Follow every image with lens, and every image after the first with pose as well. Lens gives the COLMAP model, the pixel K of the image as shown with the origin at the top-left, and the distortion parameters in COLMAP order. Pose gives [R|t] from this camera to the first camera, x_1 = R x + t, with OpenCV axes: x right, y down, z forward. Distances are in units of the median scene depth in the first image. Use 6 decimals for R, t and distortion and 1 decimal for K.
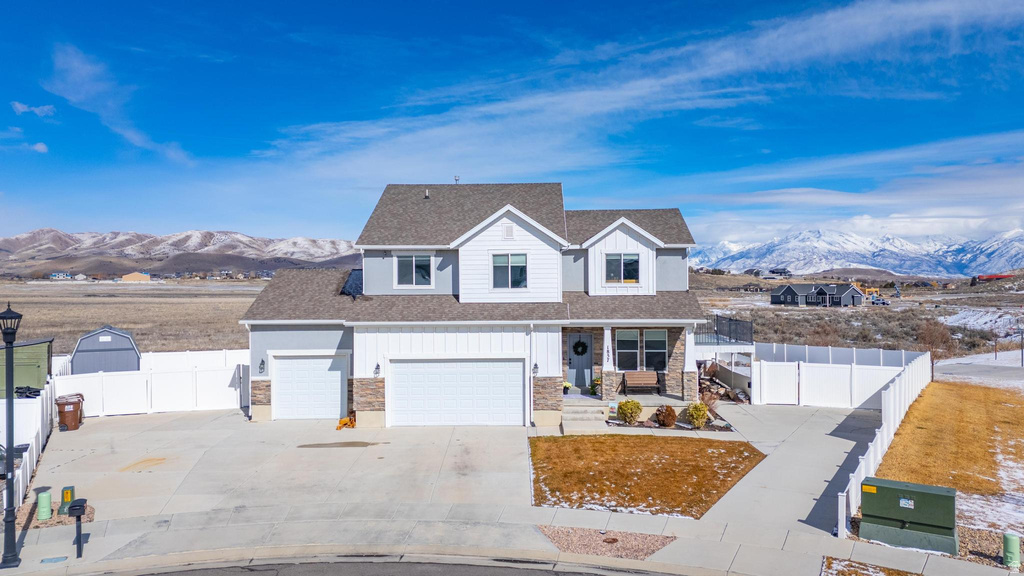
lens RADIAL K [[721.4, 0, 512.0], [0, 721.4, 288.0], [0, 0, 1]] dist [0.041673, -0.005010]
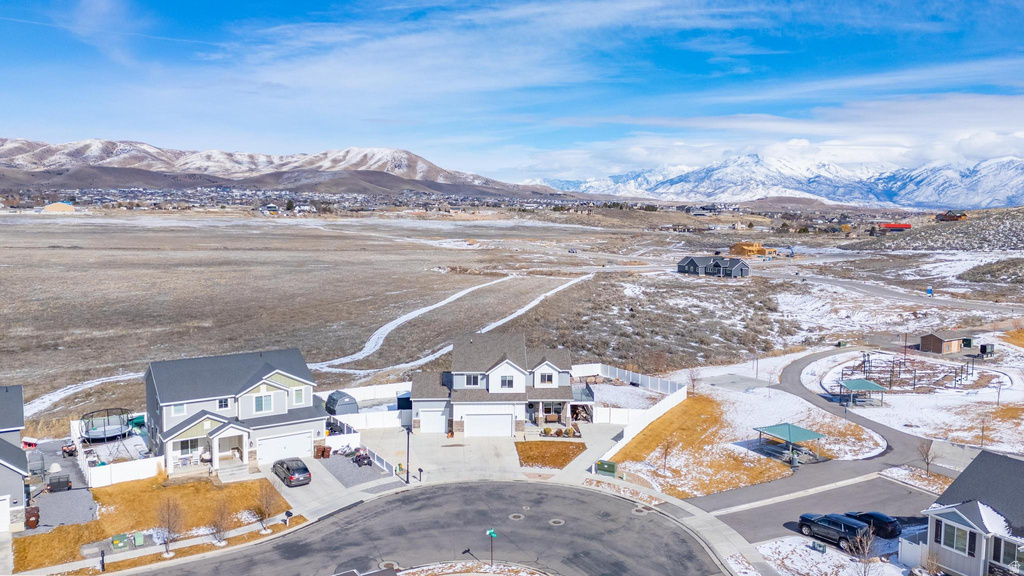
lens RADIAL K [[747.1, 0, 518.3], [0, 747.1, 285.3], [0, 0, 1]] dist [0.102086, -0.111283]
pose [[0.995143, 0.008997, 0.098025, -0.244904], [-0.018969, 0.994677, 0.101281, -0.682679], [-0.096592, -0.102648, 0.990017, -1.833517]]
